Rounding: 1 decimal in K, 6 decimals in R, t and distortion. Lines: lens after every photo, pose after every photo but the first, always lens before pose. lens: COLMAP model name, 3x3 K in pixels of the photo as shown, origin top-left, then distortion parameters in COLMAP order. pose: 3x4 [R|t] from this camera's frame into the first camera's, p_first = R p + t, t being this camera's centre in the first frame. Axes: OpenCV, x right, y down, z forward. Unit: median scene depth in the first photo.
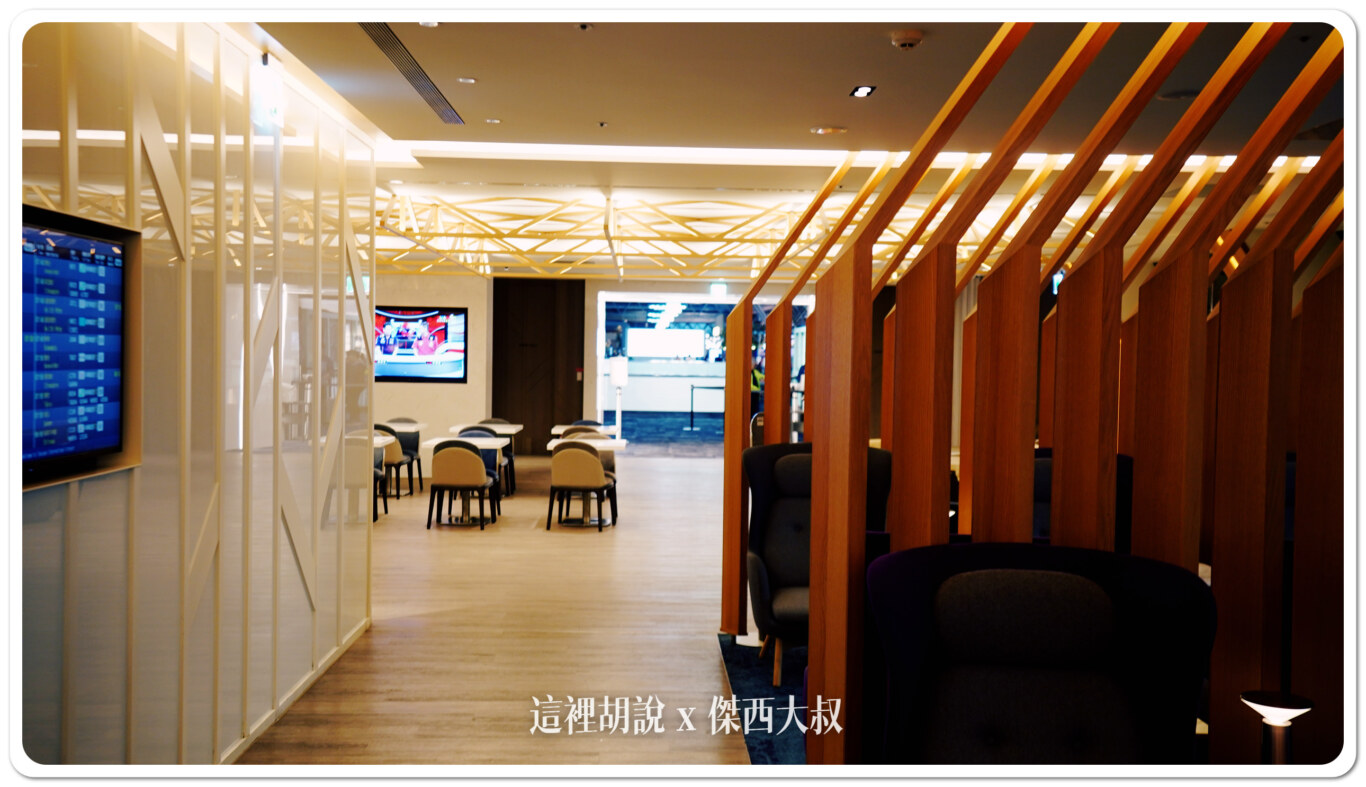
lens RADIAL K [[1296.6, 0, 683.3], [0, 1296.6, 392.3], [0, 0, 1]] dist [0.066237, 0.000000]
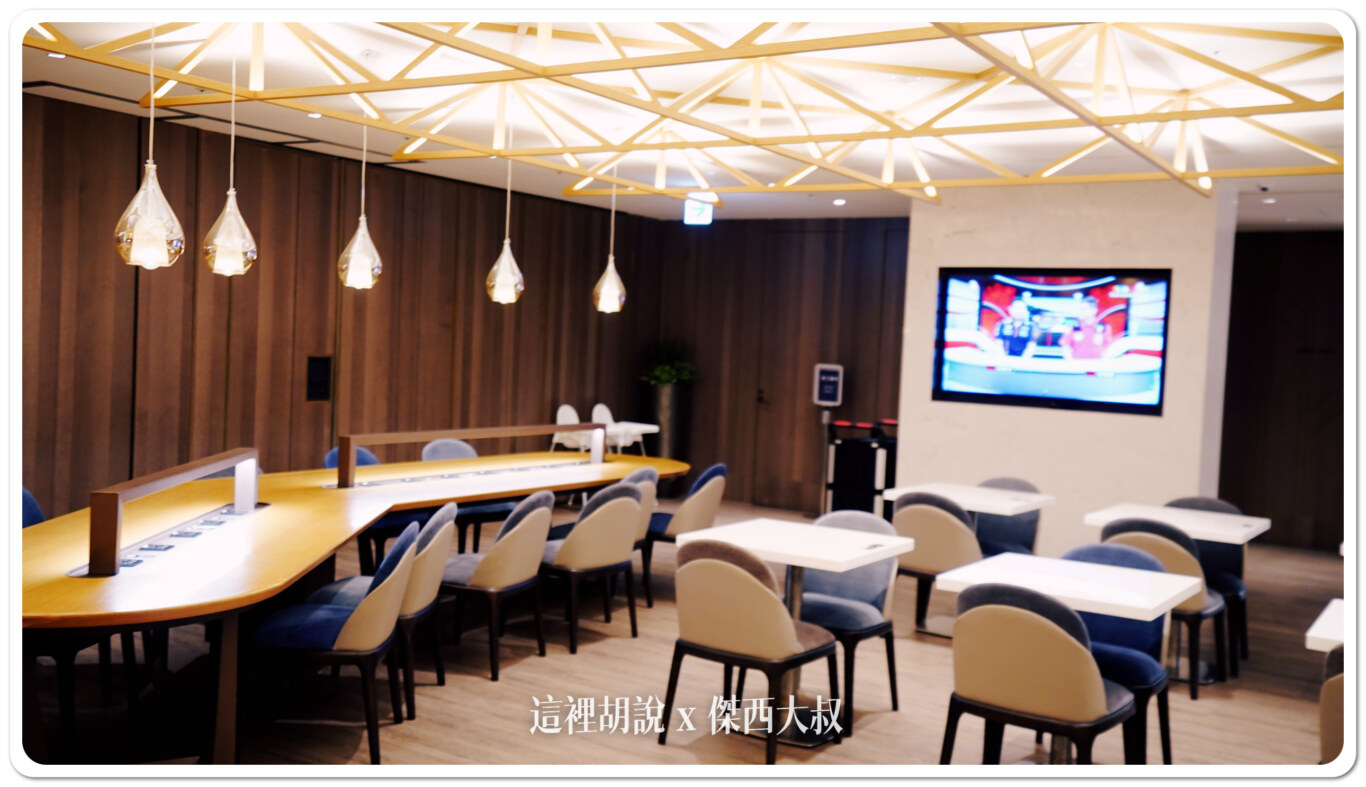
lens RADIAL K [[1296.6, 0, 683.8], [0, 1296.6, 385.4], [0, 0, 1]] dist [0.066237, 0.000000]
pose [[0.825680, 0.041714, -0.562594, -0.033230], [-0.047897, 0.998845, 0.003765, -0.012168], [0.562101, 0.023838, 0.826725, 0.467781]]
